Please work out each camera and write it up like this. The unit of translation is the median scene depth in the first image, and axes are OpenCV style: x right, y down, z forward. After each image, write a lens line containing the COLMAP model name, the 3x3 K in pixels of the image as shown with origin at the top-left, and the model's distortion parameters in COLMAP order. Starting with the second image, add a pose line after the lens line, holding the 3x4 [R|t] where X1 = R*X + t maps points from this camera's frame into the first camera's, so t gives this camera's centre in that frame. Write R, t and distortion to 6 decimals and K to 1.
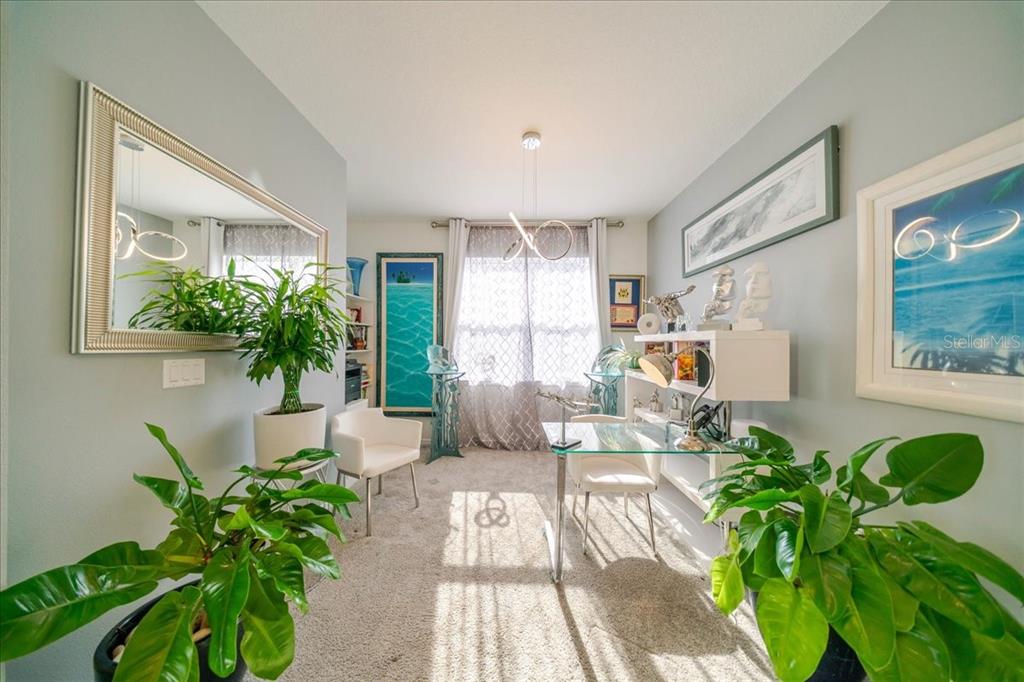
lens RADIAL K [[311.7, 0, 509.1], [0, 311.7, 344.9], [0, 0, 1]] dist [0.000446, -0.000035]
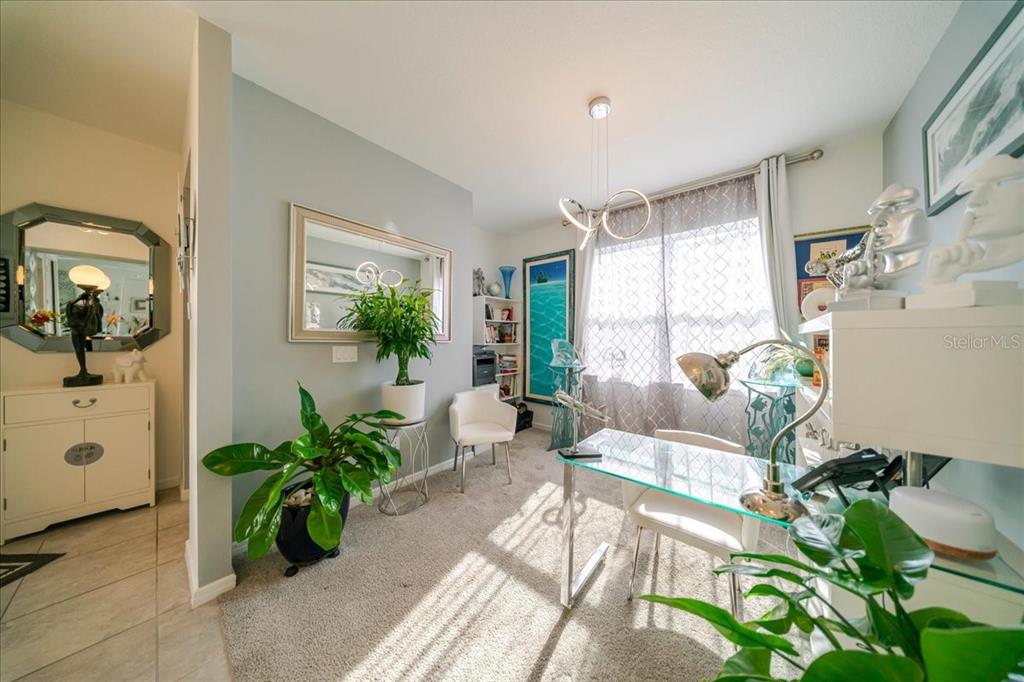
lens RADIAL K [[302.4, 0, 512.0], [0, 302.4, 341.0], [0, 0, 1]] dist [-0.001138, -0.000228]
pose [[0.778385, 0.005665, -0.627761, 0.253946], [-0.003868, 0.999984, 0.004228, 0.002363], [0.627775, -0.000863, 0.778394, 0.108102]]
